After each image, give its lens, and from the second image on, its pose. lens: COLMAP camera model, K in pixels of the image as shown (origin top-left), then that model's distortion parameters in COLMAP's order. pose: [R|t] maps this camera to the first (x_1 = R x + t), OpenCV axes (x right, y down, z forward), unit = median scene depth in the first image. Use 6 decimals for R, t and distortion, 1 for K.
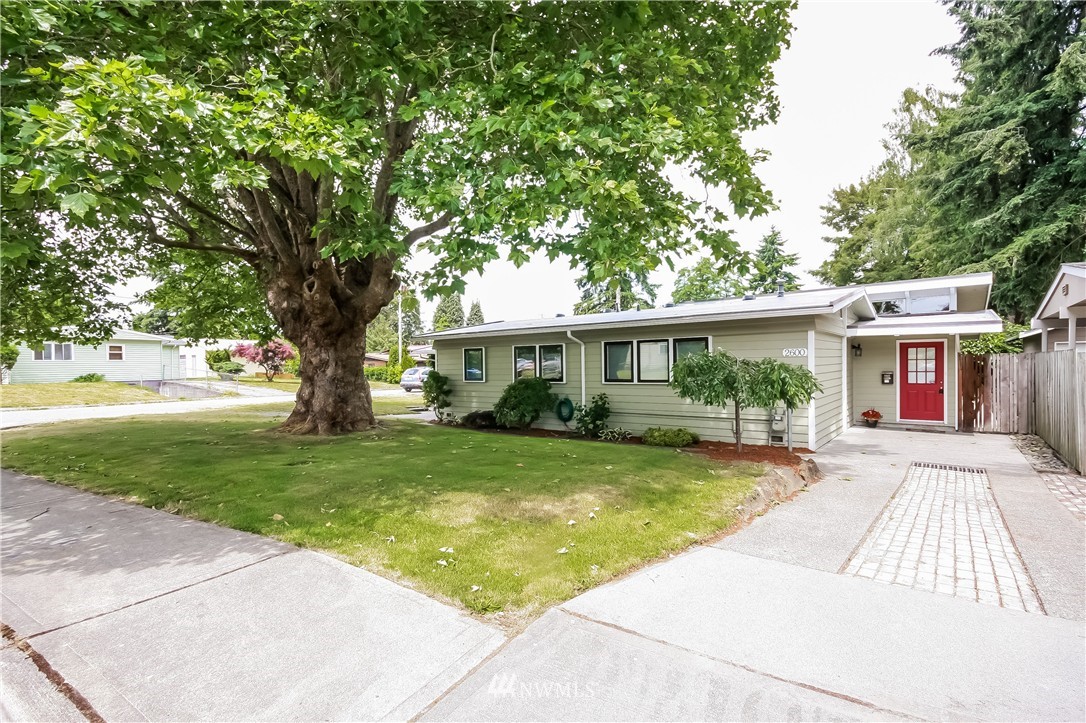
lens RADIAL K [[507.6, 0, 542.5], [0, 507.6, 369.4], [0, 0, 1]] dist [0.010103, -0.000583]
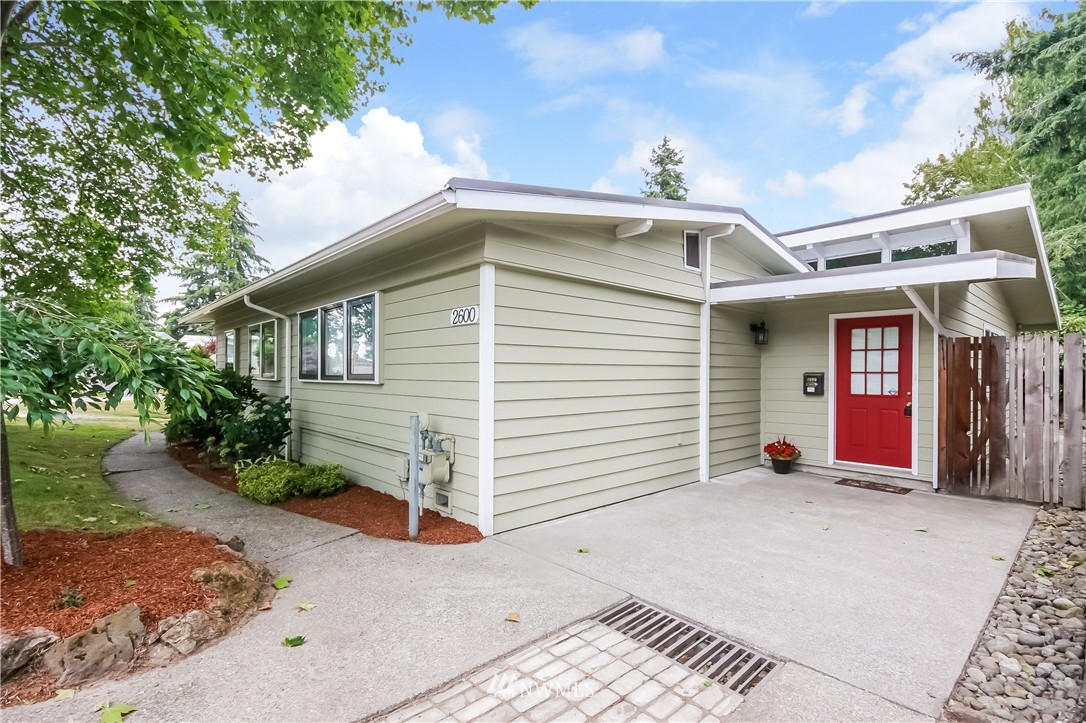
lens RADIAL K [[520.2, 0, 543.0], [0, 520.2, 361.5], [0, 0, 1]] dist [-0.002597, -0.001230]
pose [[0.987620, 0.016479, -0.155999, 0.490820], [-0.021244, 0.999356, -0.028925, 0.015704], [0.155422, 0.031881, 0.987334, 0.416928]]
